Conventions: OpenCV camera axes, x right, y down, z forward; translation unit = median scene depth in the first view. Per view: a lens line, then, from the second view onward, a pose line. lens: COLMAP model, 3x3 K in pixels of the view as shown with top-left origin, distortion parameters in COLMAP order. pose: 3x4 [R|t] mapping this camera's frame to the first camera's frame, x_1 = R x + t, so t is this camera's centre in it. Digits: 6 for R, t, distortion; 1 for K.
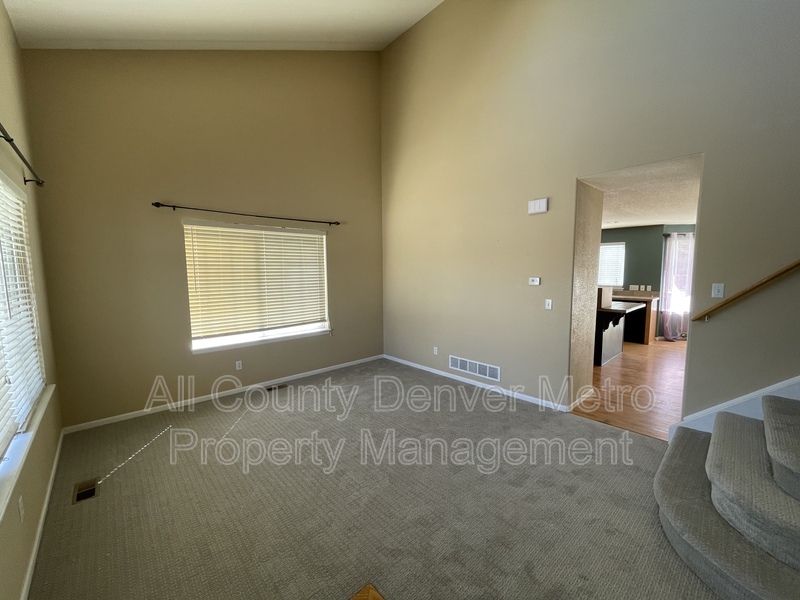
lens RADIAL K [[324.2, 0, 400.0], [0, 324.2, 300.0], [0, 0, 1]] dist [-0.001107, 0.000461]
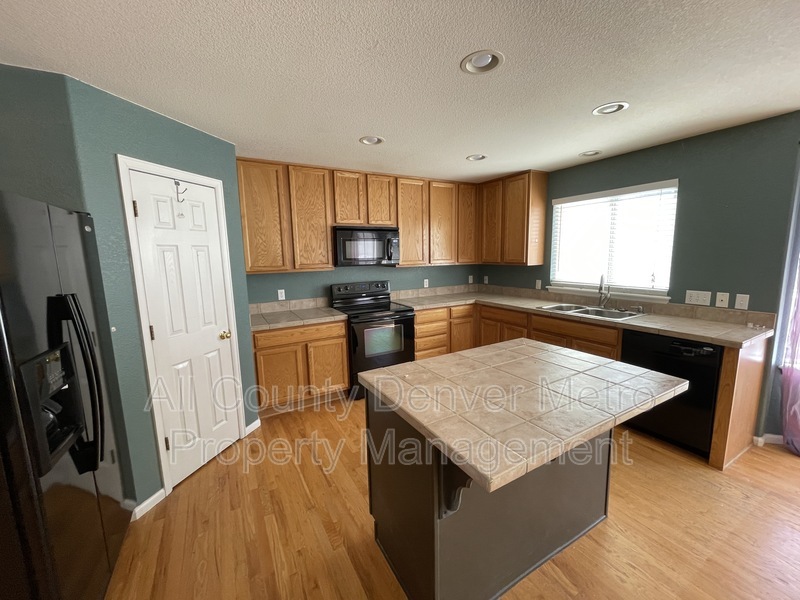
lens RADIAL K [[324.2, 0, 400.0], [0, 324.2, 300.0], [0, 0, 1]] dist [-0.001107, 0.000461]
pose [[0.975853, 0.017797, -0.217702, 0.475271], [-0.005550, 0.998374, 0.056736, -0.056234], [0.218358, -0.054158, 0.974365, 0.565605]]
